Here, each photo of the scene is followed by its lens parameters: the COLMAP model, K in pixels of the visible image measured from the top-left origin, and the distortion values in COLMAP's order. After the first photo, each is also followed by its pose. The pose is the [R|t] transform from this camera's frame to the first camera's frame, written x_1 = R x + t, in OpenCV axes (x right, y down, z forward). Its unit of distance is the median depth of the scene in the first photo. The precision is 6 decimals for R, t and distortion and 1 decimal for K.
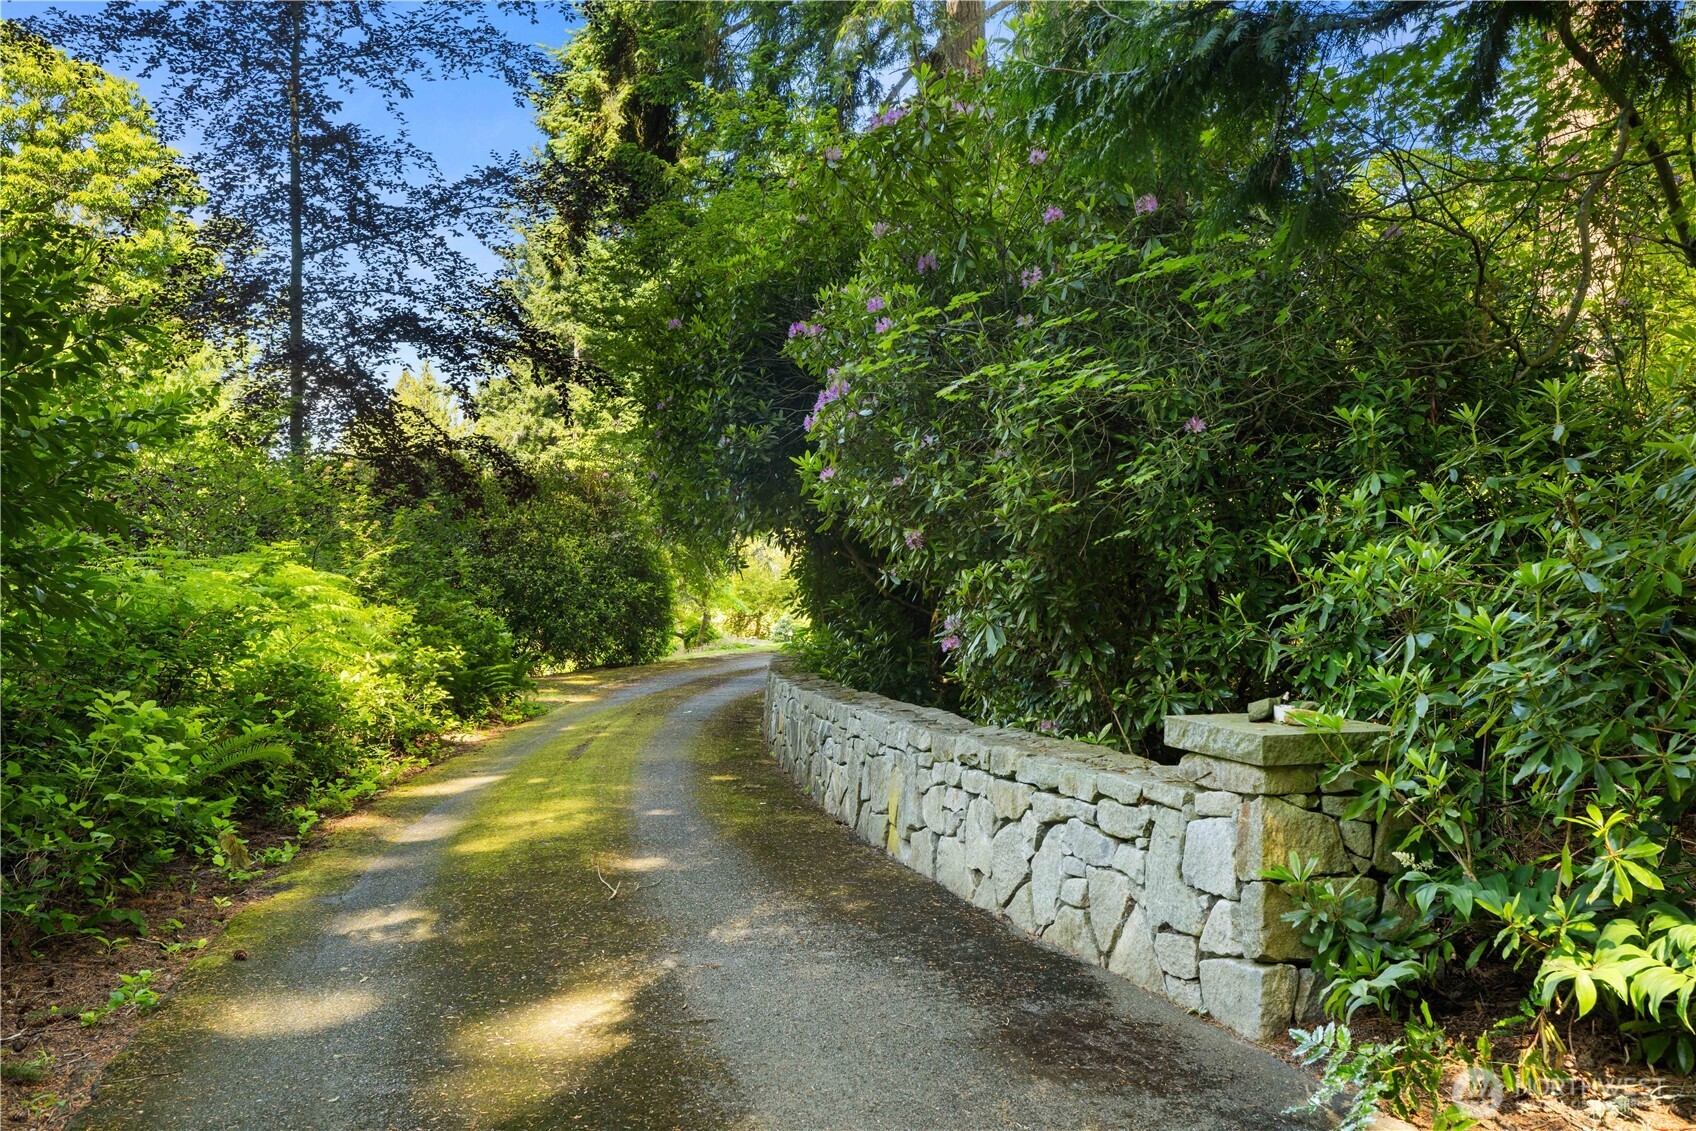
lens RADIAL K [[1612.4, 0, 846.9], [0, 1612.4, 556.4], [0, 0, 1]] dist [-0.010554, 0.000000]
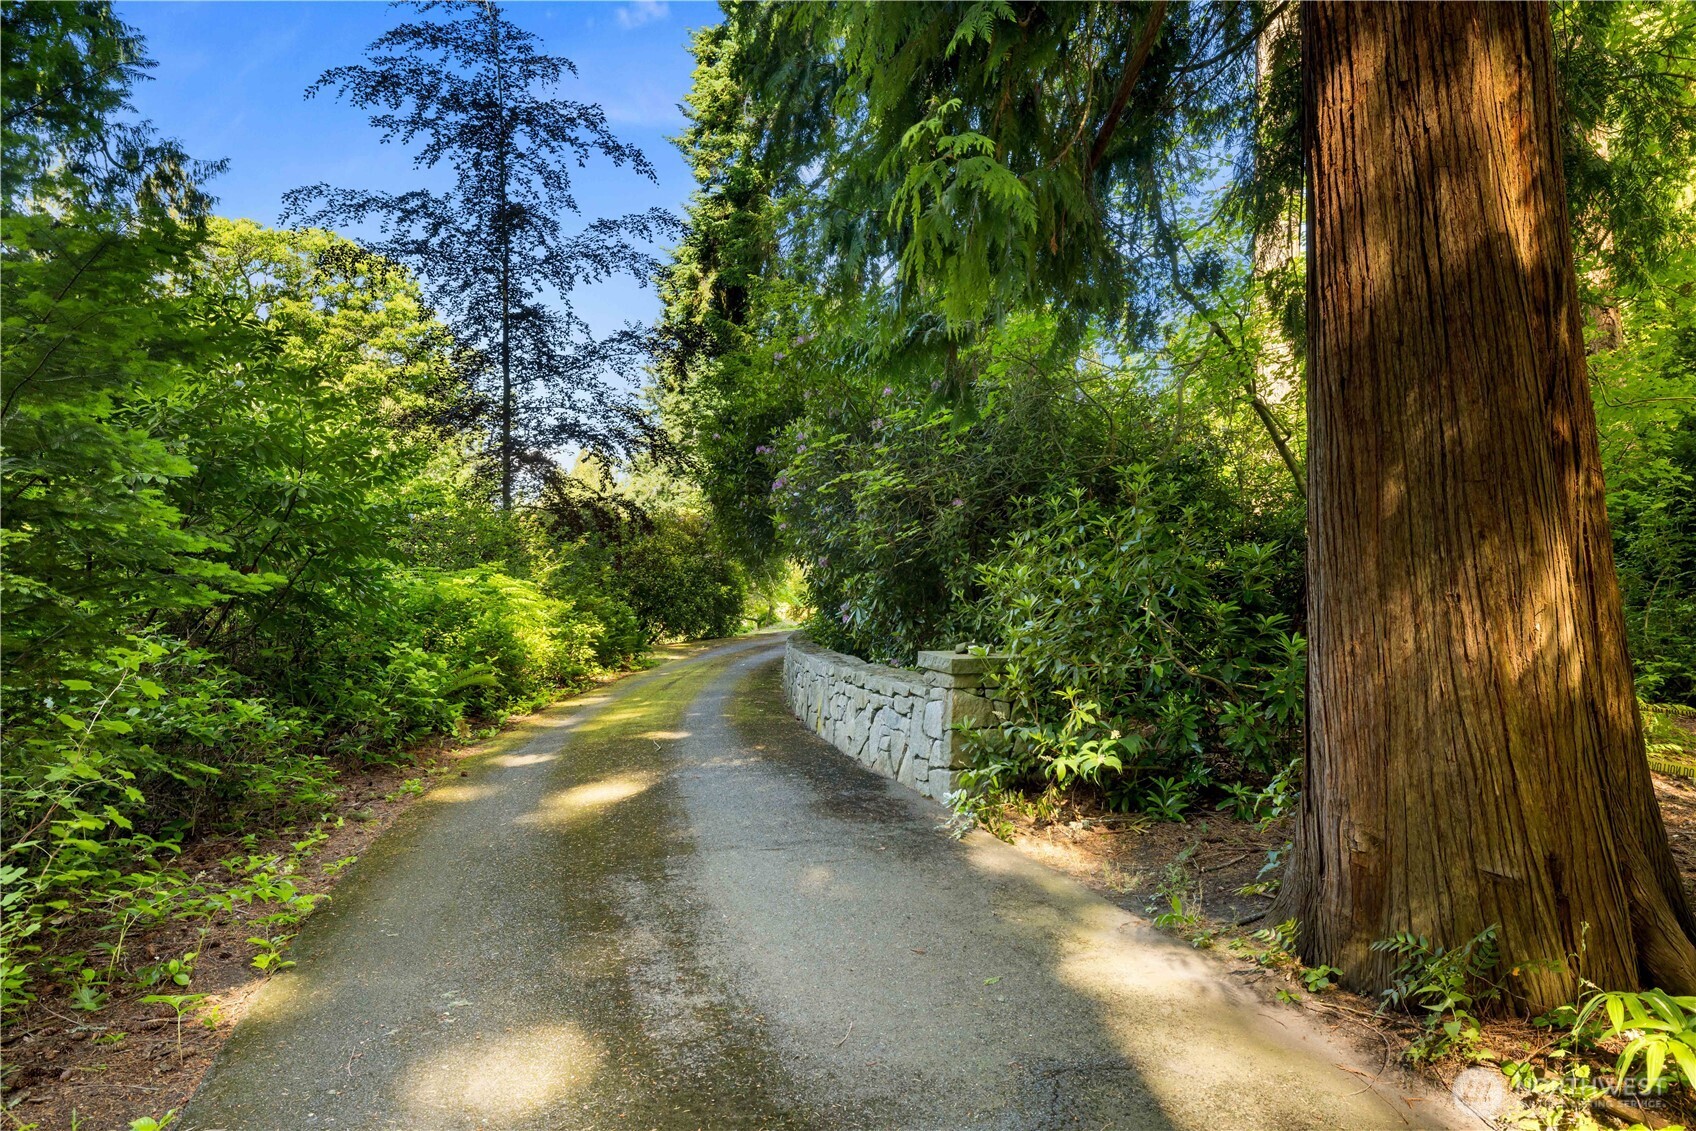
lens RADIAL K [[1071.9, 0, 850.4], [0, 1071.9, 578.2], [0, 0, 1]] dist [-0.032791, -0.001645]
pose [[0.999714, 0.000557, -0.023916, 0.039869], [-0.000352, 0.999963, 0.008579, -0.001006], [0.023920, -0.008568, 0.999677, -0.091724]]
